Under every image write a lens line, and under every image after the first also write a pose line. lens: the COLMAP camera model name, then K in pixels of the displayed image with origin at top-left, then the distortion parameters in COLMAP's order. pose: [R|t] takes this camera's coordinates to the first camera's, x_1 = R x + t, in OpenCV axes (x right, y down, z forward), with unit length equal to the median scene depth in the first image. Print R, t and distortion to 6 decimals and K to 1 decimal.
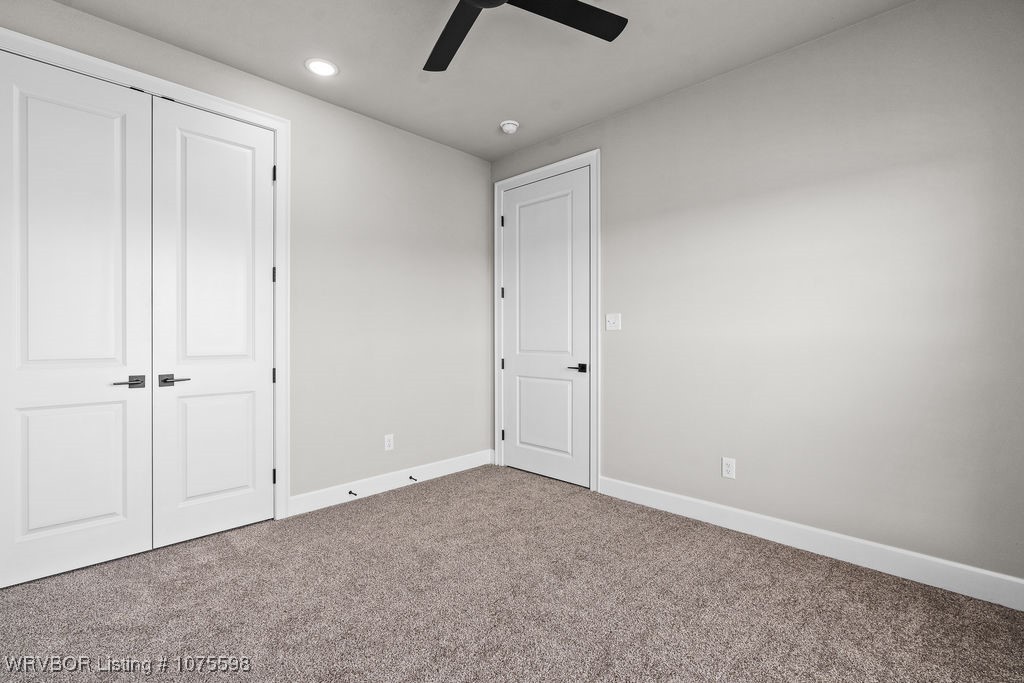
lens RADIAL K [[466.9, 0, 512.9], [0, 466.9, 340.8], [0, 0, 1]] dist [-0.001350, -0.000107]
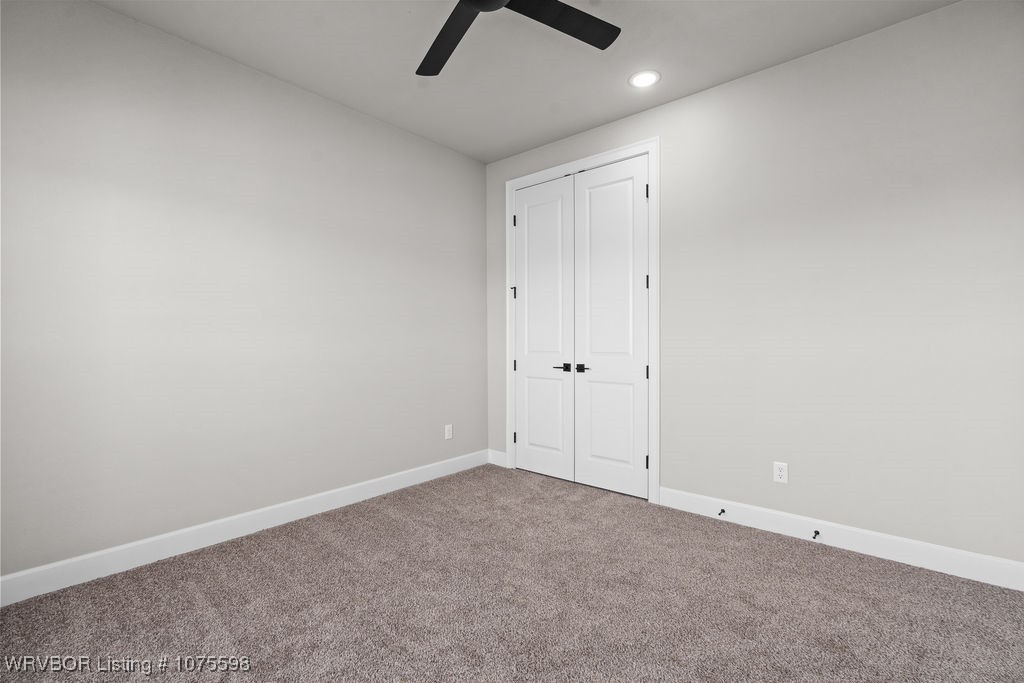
lens RADIAL K [[466.9, 0, 510.9], [0, 466.9, 341.9], [0, 0, 1]] dist [-0.001350, -0.000107]
pose [[0.039194, 0.002535, -0.999228, 0.624056], [-0.004092, 0.999989, 0.002376, 0.001634], [0.999223, 0.003996, 0.039204, 0.661833]]
